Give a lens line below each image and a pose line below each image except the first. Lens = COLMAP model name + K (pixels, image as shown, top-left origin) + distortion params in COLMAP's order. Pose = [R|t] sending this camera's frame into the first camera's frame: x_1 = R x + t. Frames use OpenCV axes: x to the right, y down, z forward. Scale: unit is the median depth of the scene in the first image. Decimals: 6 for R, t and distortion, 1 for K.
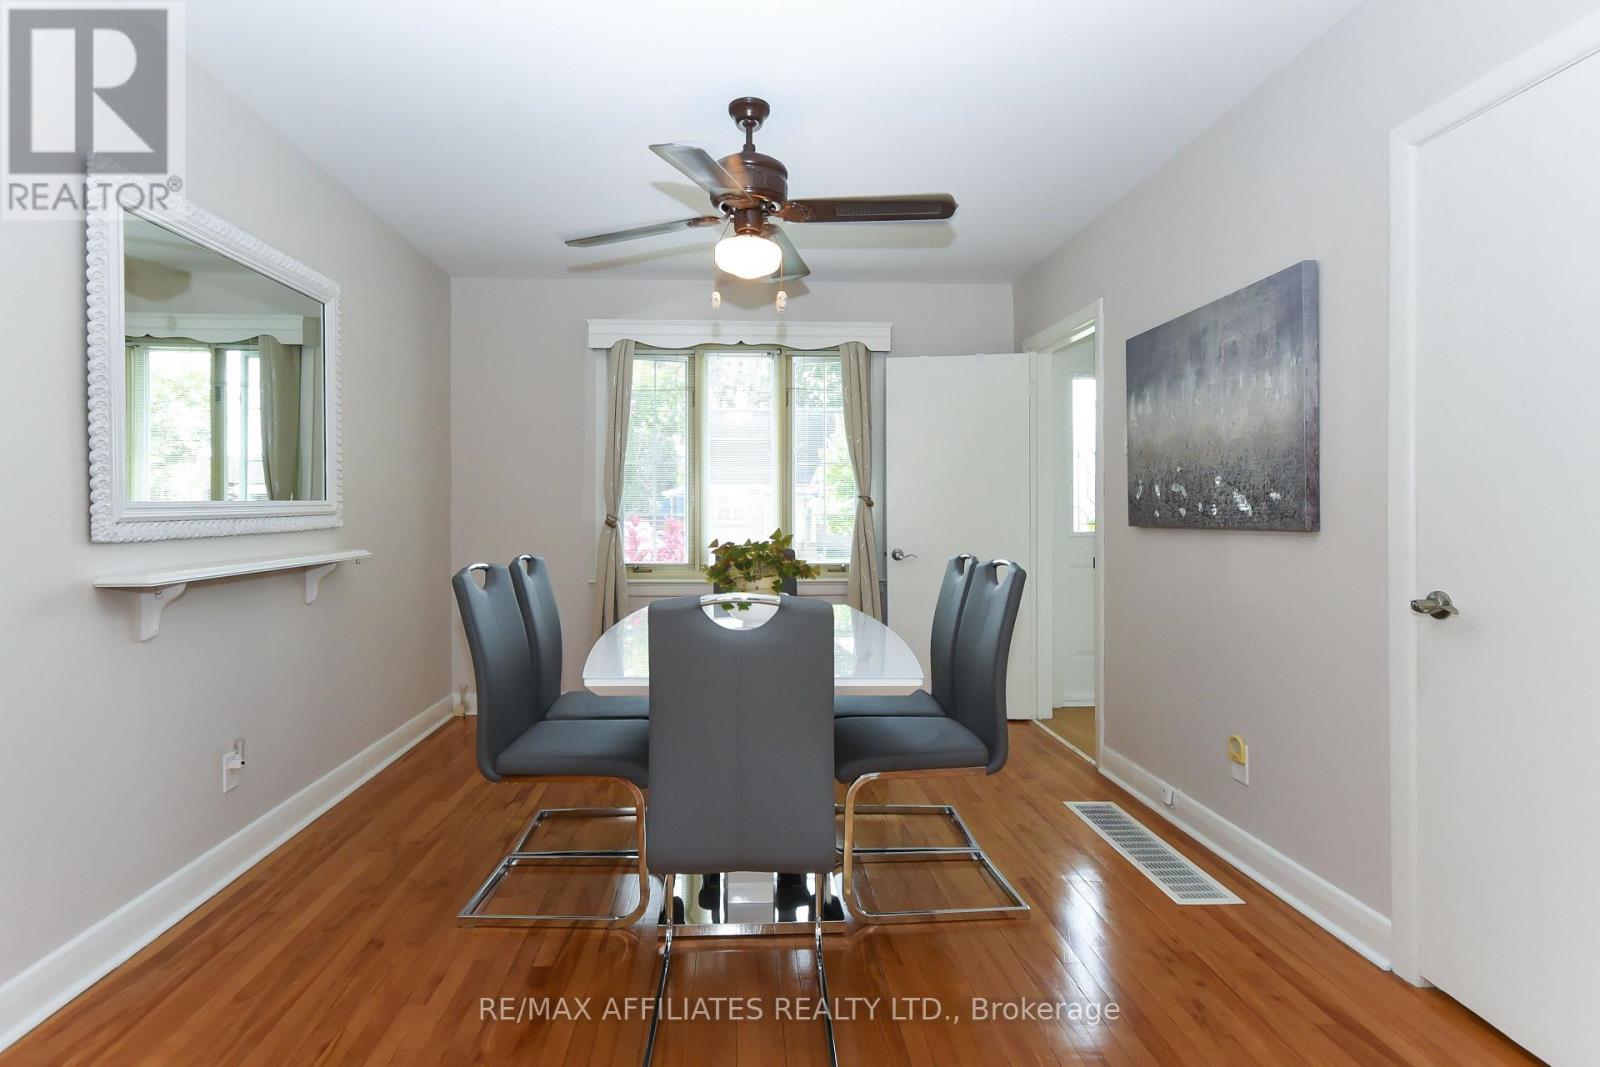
lens RADIAL K [[775.8, 0, 790.8], [0, 775.8, 518.7], [0, 0, 1]] dist [-0.000234, 0.000655]
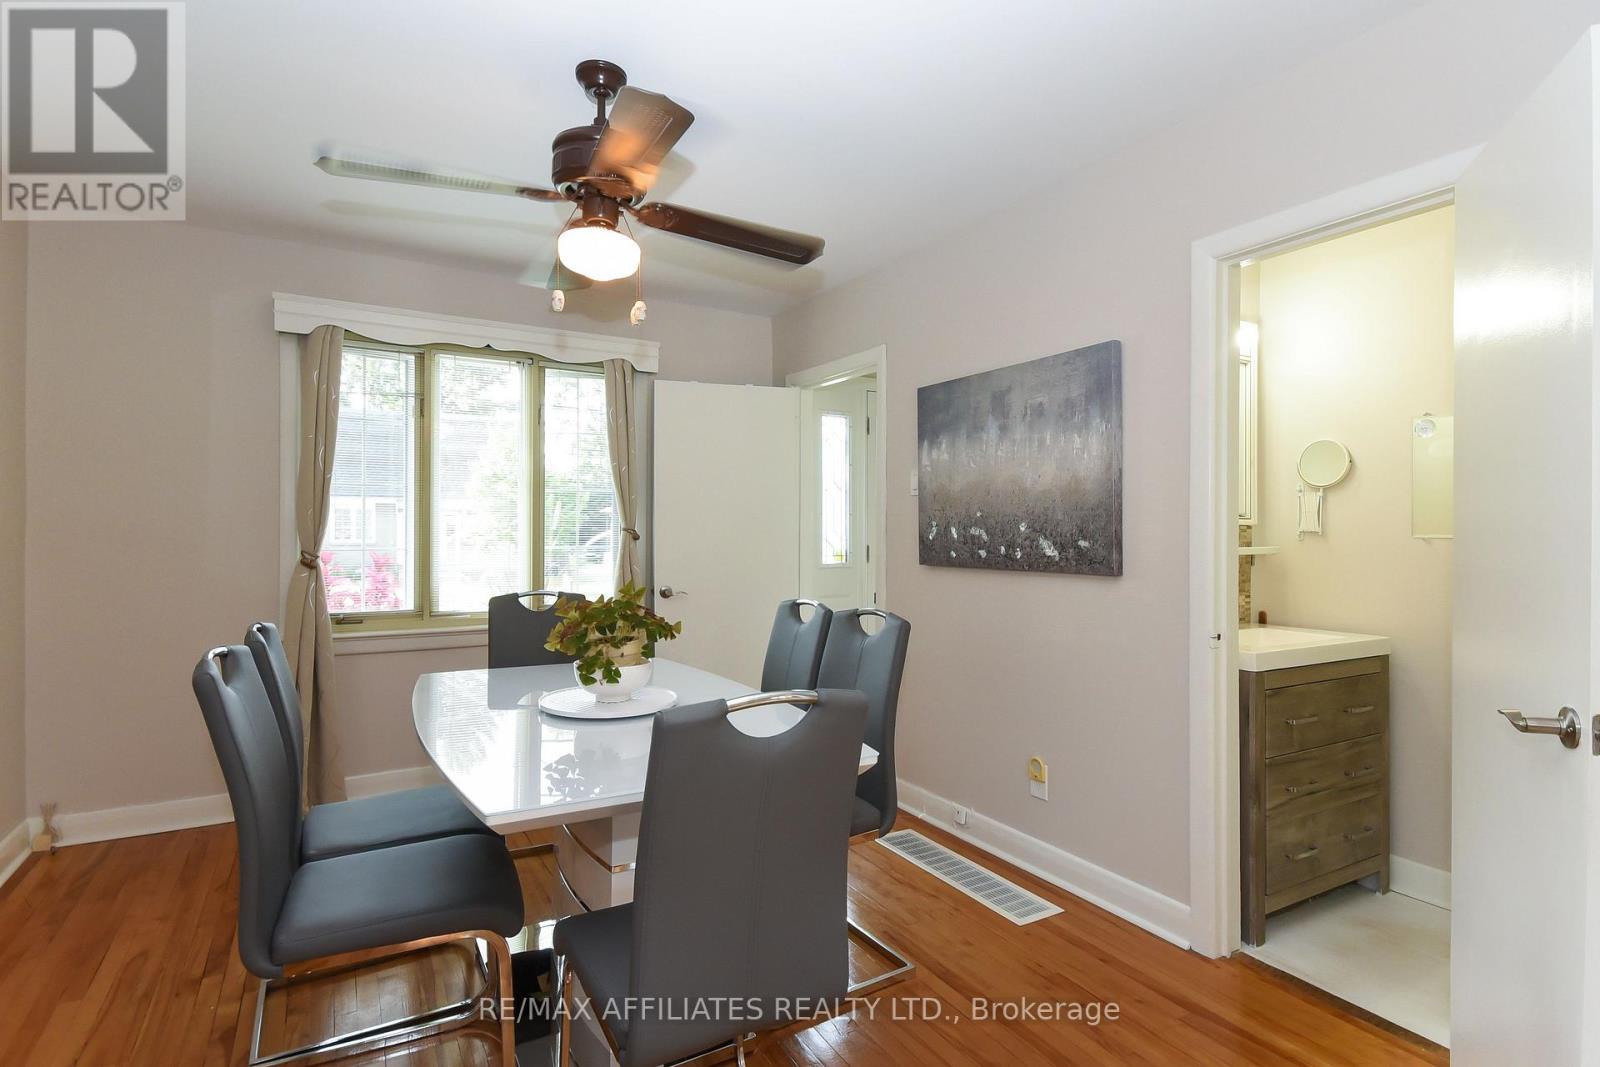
lens RADIAL K [[774.8, 0, 808.8], [0, 774.8, 533.1], [0, 0, 1]] dist [0.002059, -0.000415]
pose [[0.894122, 0.004564, 0.447800, -0.193997], [-0.002797, 0.999985, -0.004608, -0.031370], [-0.447815, 0.002868, 0.894122, 0.137832]]
